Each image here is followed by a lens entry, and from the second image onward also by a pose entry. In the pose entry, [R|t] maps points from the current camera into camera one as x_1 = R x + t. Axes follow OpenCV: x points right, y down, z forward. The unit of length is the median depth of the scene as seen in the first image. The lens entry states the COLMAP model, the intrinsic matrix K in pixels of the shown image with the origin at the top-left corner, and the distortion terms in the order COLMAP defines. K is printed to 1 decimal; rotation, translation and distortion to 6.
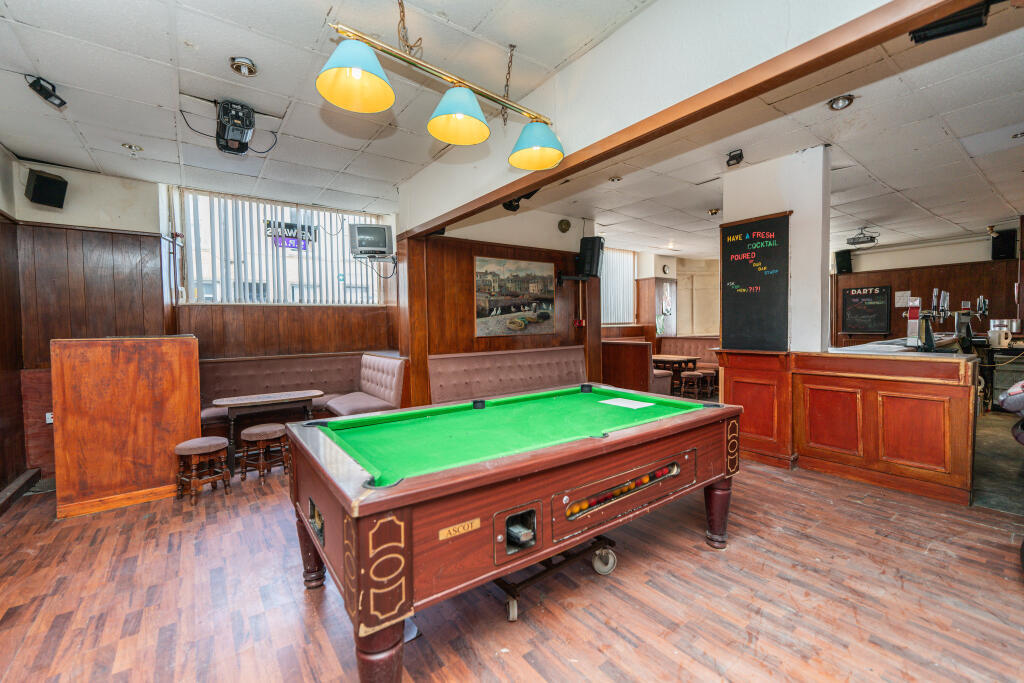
lens RADIAL K [[419.6, 0, 508.3], [0, 419.6, 340.8], [0, 0, 1]] dist [0.000618, 0.000460]
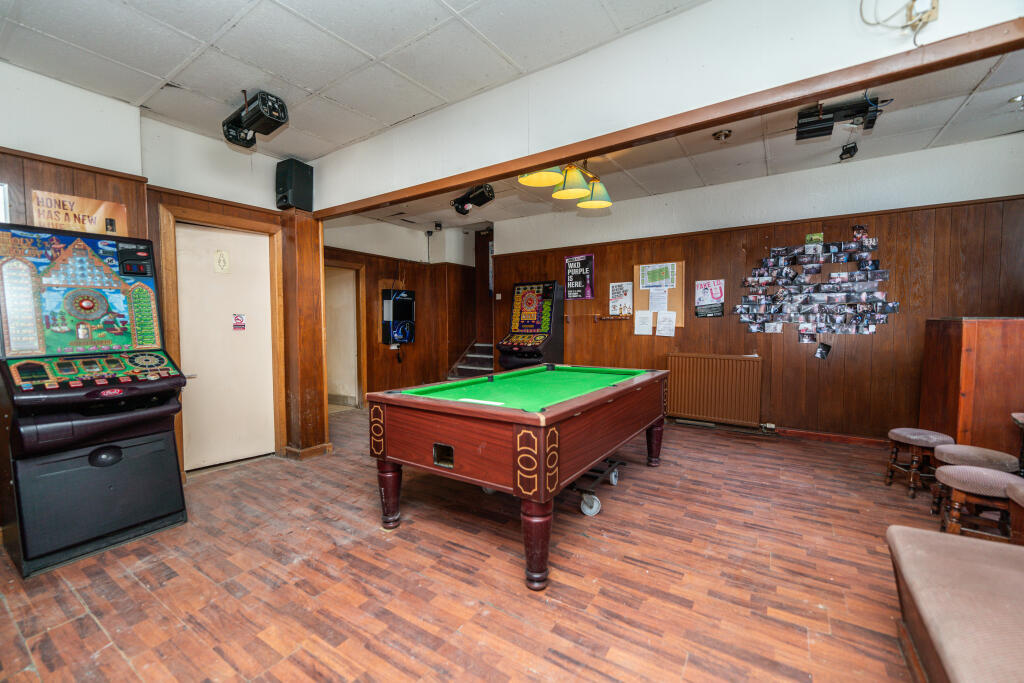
lens RADIAL K [[419.6, 0, 511.7], [0, 419.6, 342.6], [0, 0, 1]] dist [0.000618, 0.000460]
pose [[-0.937832, 0.036597, -0.345155, 0.167856], [0.005674, 0.995909, 0.090178, -0.018003], [0.347043, 0.082614, -0.934203, 0.612990]]
